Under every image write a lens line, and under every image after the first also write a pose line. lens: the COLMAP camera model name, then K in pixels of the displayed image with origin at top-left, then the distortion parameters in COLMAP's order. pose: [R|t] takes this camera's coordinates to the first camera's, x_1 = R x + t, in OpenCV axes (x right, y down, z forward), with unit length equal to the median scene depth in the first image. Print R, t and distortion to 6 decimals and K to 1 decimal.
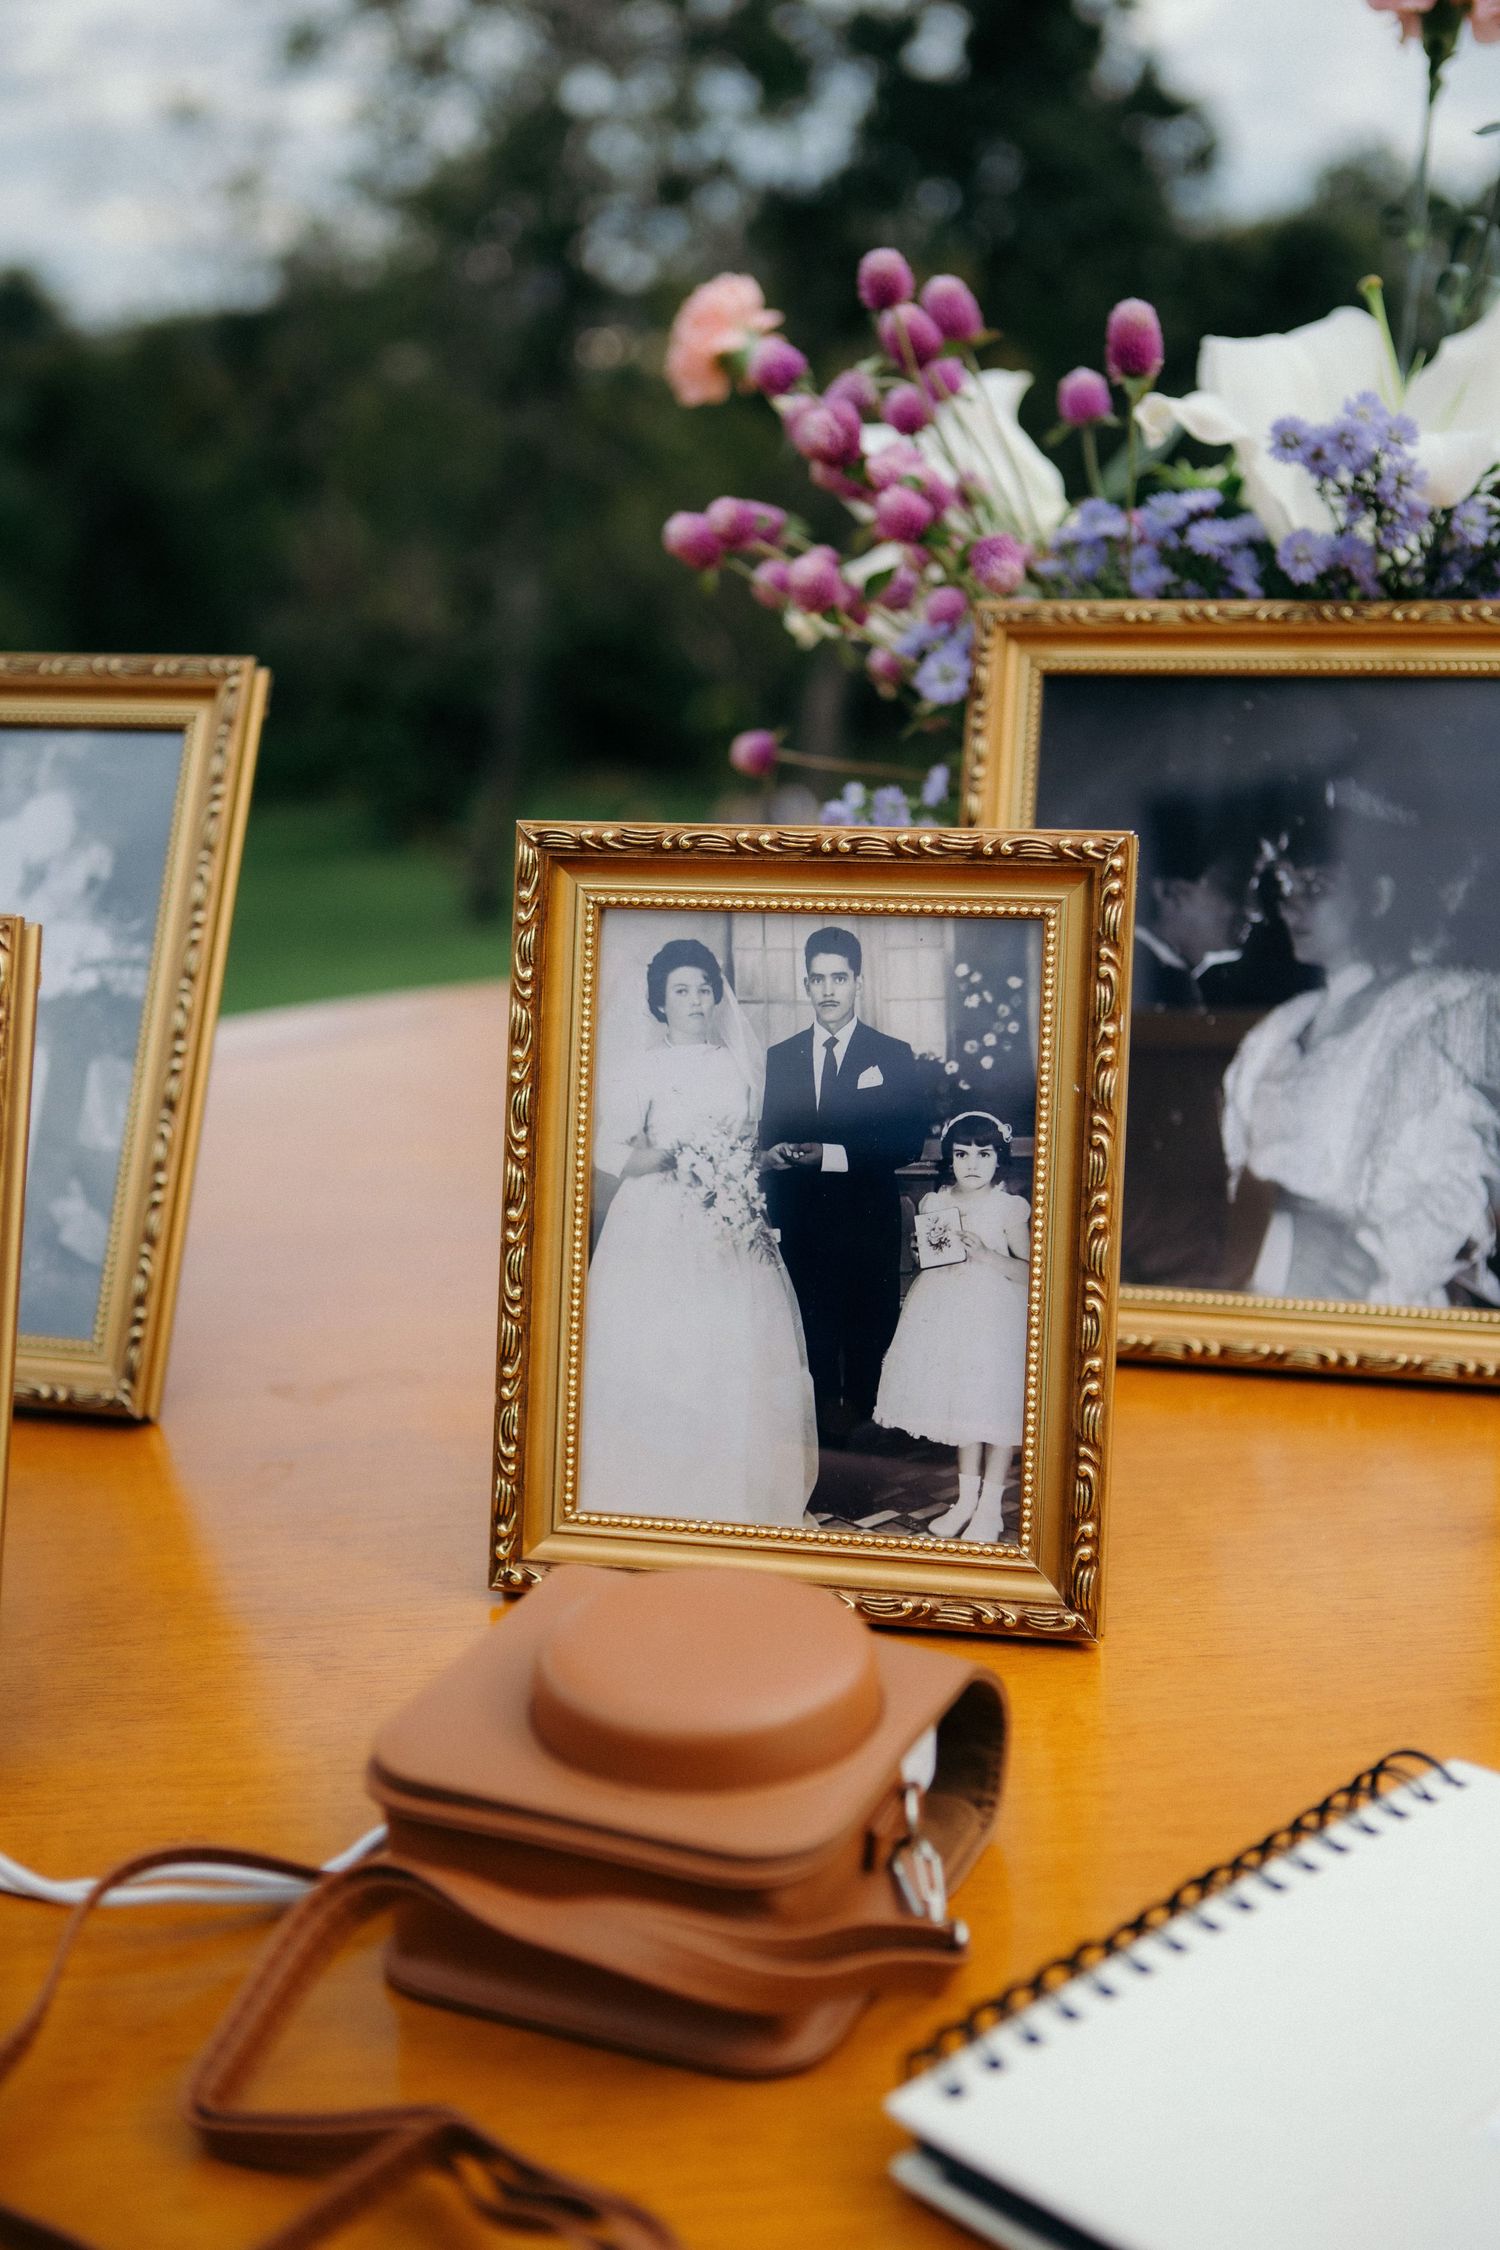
lens RADIAL K [[2885.9, 0, 750.0], [0, 2885.9, 1125.0], [0, 0, 1]] dist [0.015467, 0.020813]
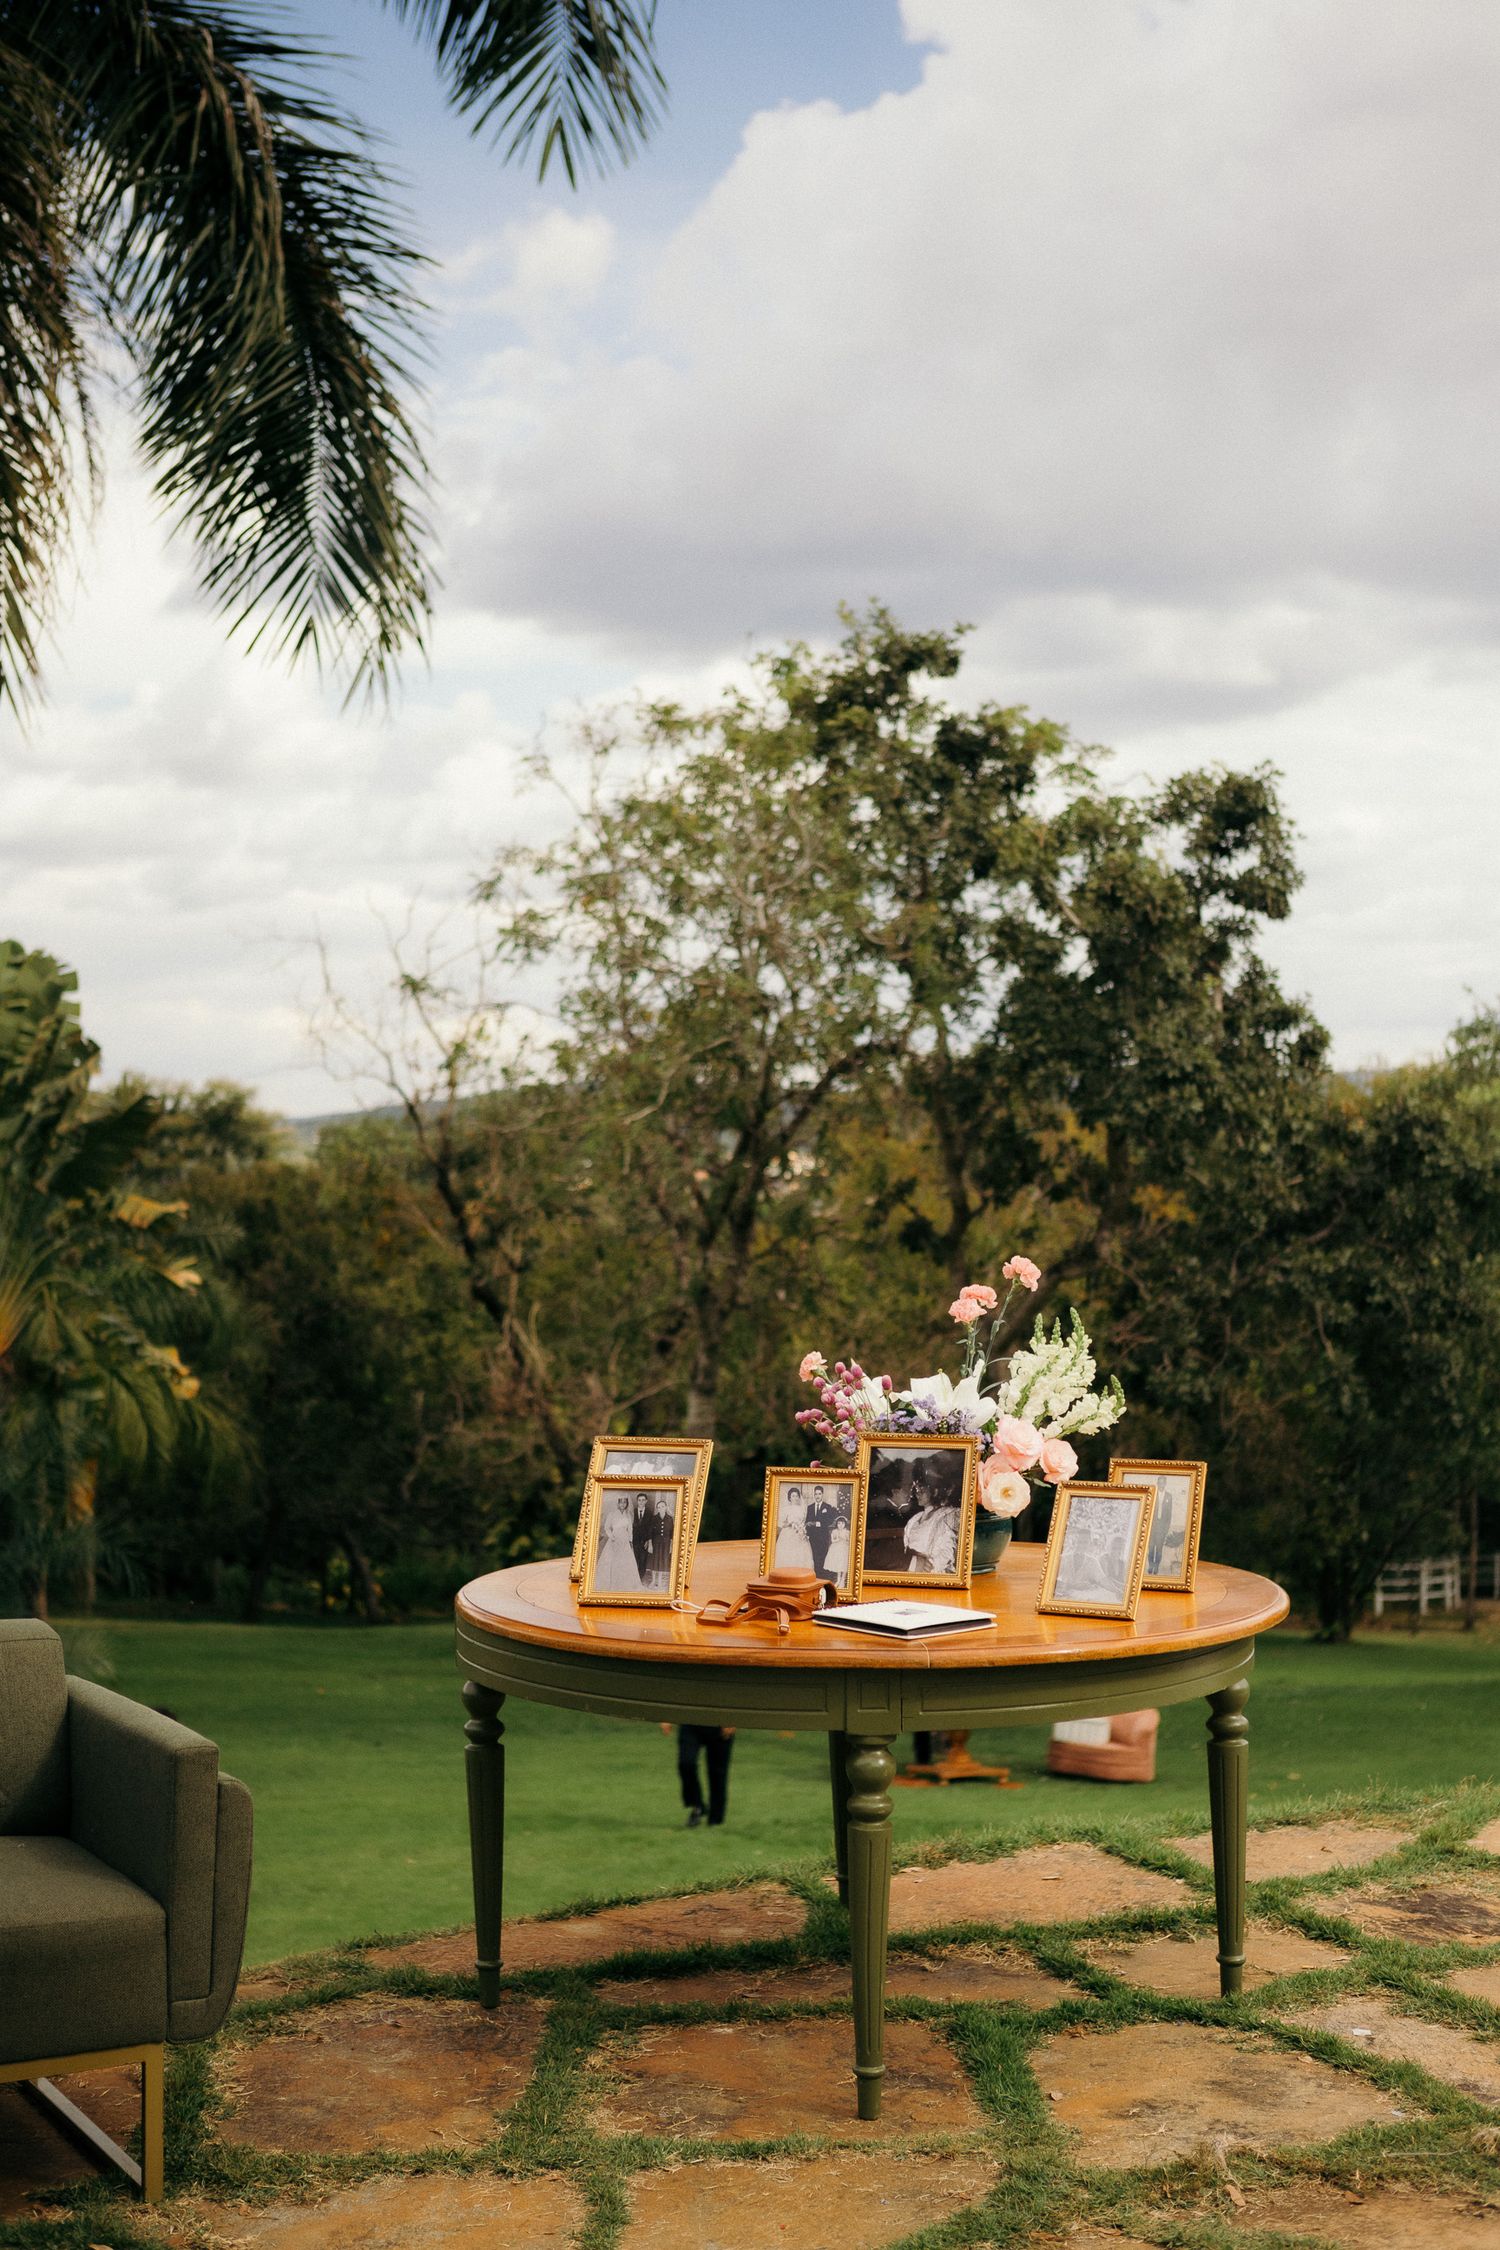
lens RADIAL K [[3213.3, 0, 750.0], [0, 3213.3, 1125.0], [0, 0, 1]] dist [0.002272, 0.000257]
pose [[0.998159, 0.019845, -0.057318, 0.202804], [-0.034372, 0.963656, -0.264926, 0.786681], [0.049978, 0.266409, 0.962564, -4.507012]]
